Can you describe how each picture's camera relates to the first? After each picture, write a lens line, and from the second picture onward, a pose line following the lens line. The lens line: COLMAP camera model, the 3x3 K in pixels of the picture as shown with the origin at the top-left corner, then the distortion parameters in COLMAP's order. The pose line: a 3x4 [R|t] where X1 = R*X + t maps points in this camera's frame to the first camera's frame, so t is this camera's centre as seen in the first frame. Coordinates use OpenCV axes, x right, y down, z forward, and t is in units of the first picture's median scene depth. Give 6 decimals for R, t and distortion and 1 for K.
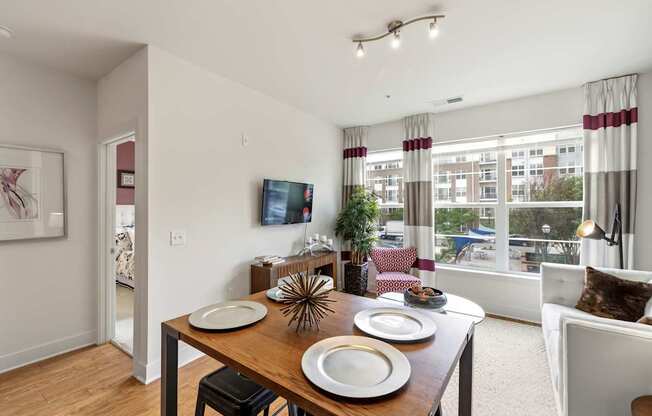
lens RADIAL K [[279.4, 0, 323.5], [0, 279.4, 205.0], [0, 0, 1]] dist [0.001591, 0.000169]
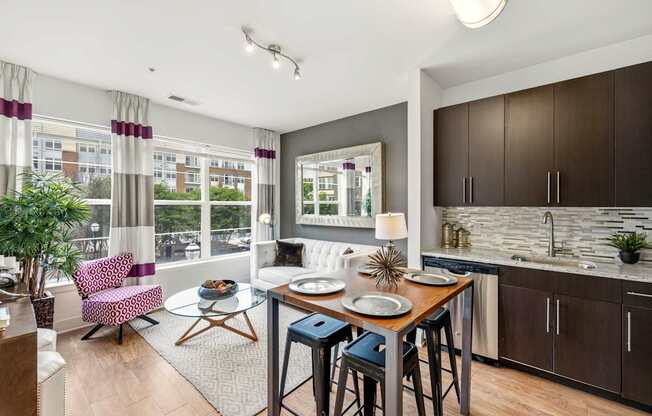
lens RADIAL K [[275.6, 0, 325.2], [0, 275.6, 206.5], [0, 0, 1]] dist [0.003366, 0.000110]
pose [[0.104118, 0.001067, 0.994564, -0.446865], [-0.012179, 0.999926, 0.000202, 0.005868], [-0.994490, -0.012134, 0.104123, 0.345659]]
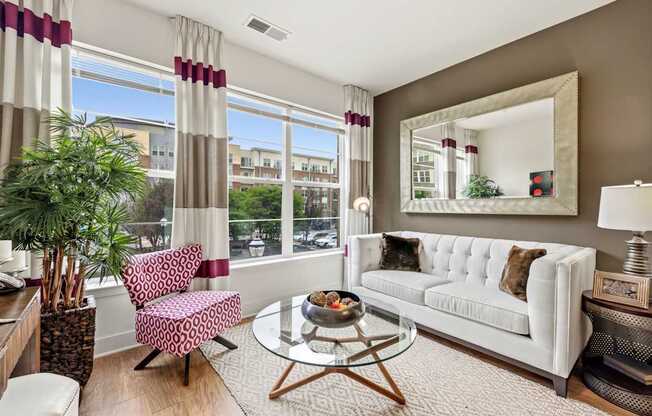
lens RADIAL K [[274.6, 0, 326.0], [0, 274.6, 208.0], [0, 0, 1]] dist [0.002607, 0.000338]
pose [[0.265498, -0.003674, 0.964104, -0.174643], [-0.014812, 0.999859, 0.007889, 0.067077], [-0.963998, -0.016374, 0.265406, 0.597481]]
